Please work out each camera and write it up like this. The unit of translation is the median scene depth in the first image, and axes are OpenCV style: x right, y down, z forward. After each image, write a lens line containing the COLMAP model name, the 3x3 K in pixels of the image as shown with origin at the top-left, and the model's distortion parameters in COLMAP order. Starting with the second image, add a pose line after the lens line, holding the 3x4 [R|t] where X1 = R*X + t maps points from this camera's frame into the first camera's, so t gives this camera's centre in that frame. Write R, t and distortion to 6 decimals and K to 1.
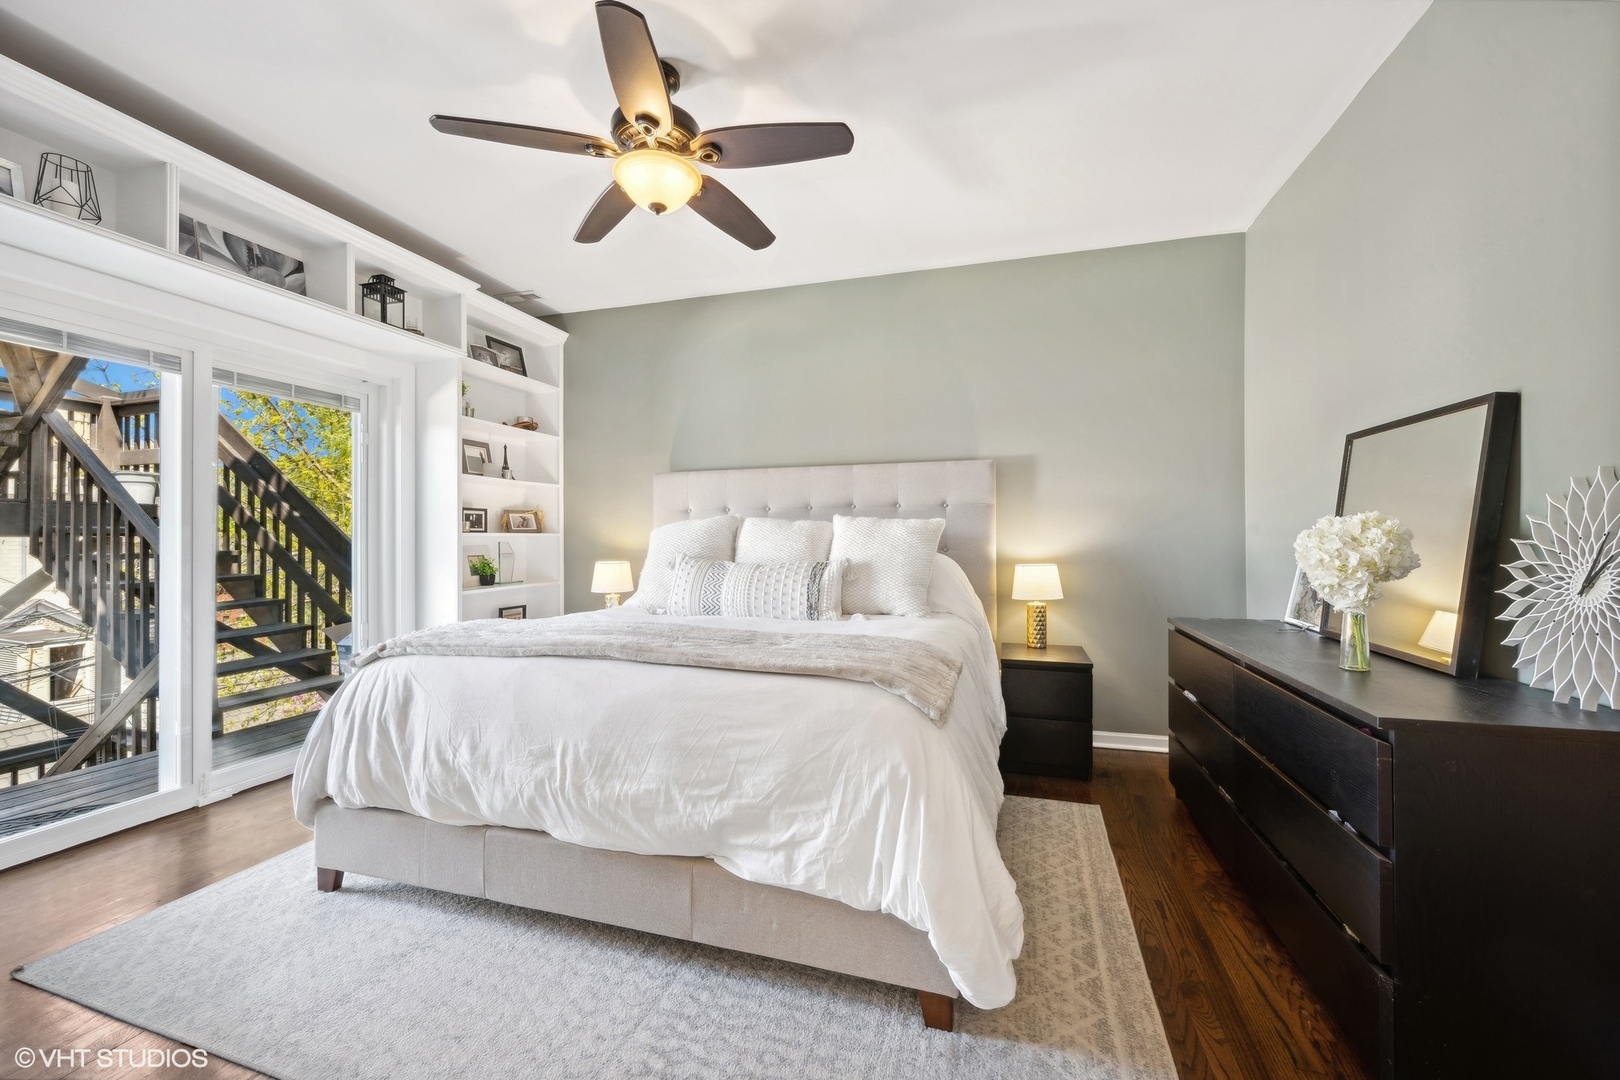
lens RADIAL K [[652.2, 0, 811.3], [0, 652.2, 532.1], [0, 0, 1]] dist [-0.003048, 0.000716]
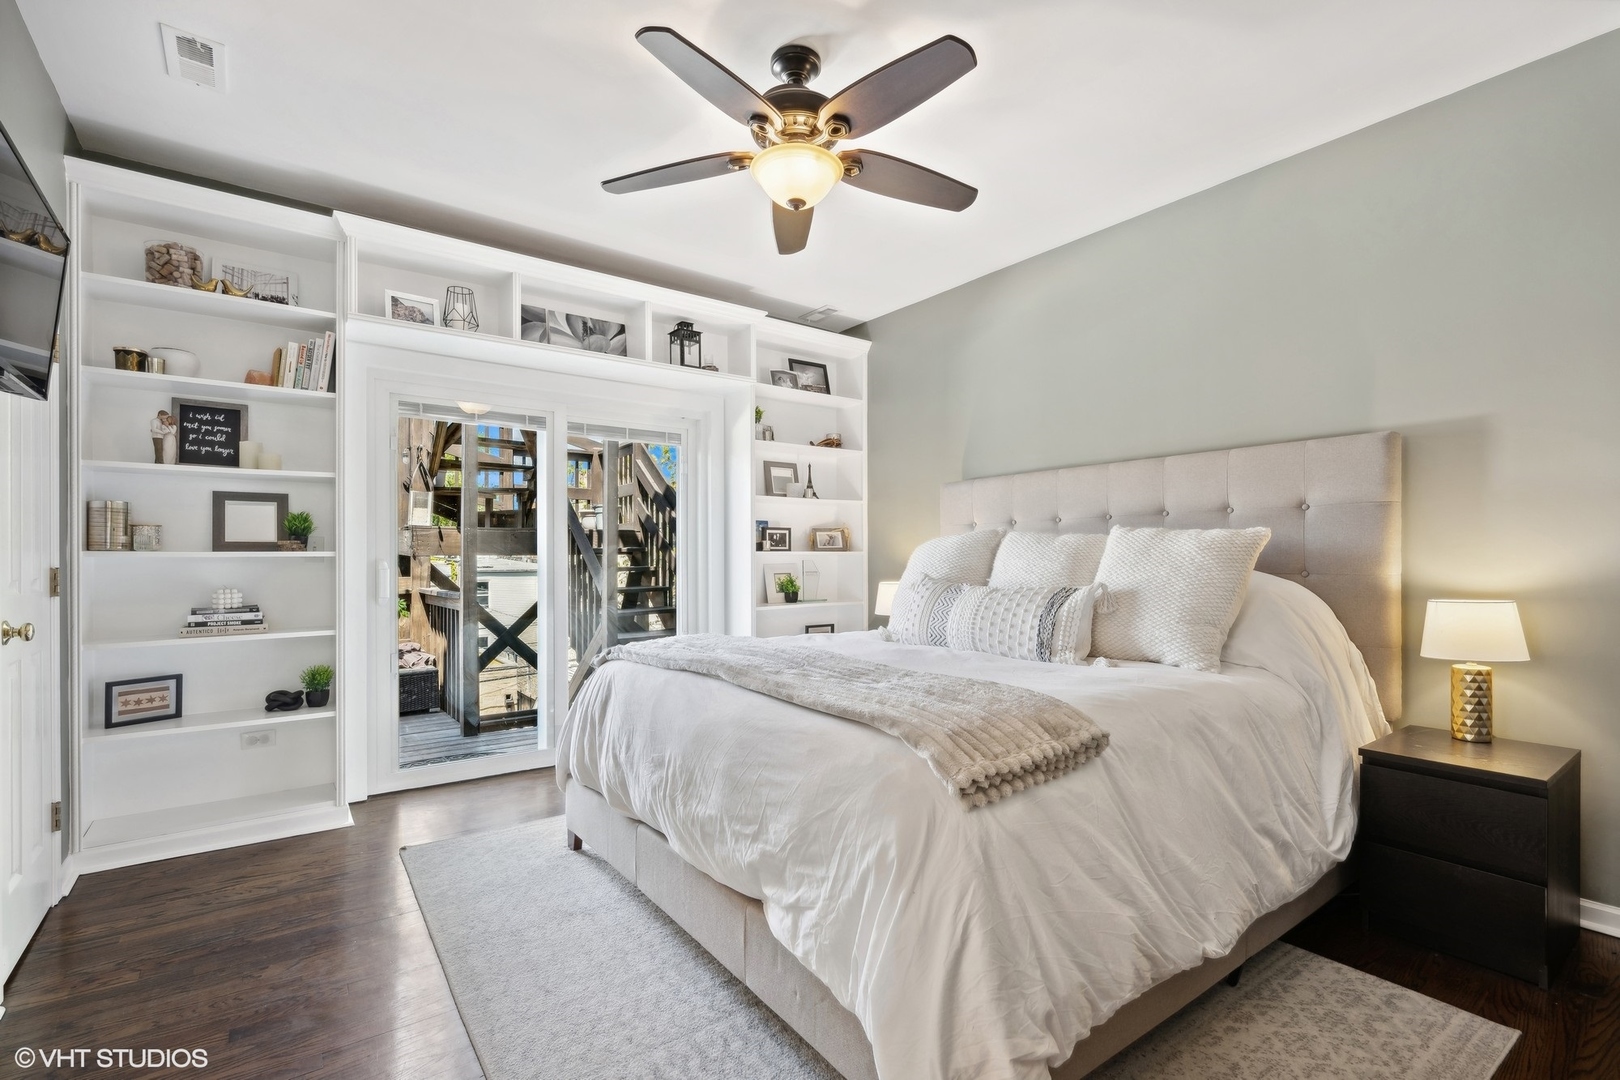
lens RADIAL K [[740.6, 0, 815.2], [0, 740.6, 554.1], [0, 0, 1]] dist [-0.000970, 0.001737]
pose [[0.805080, -0.002091, -0.593162, 0.302543], [0.006338, 0.999967, 0.005076, -0.000496], [0.593132, -0.007846, 0.805067, 0.114344]]
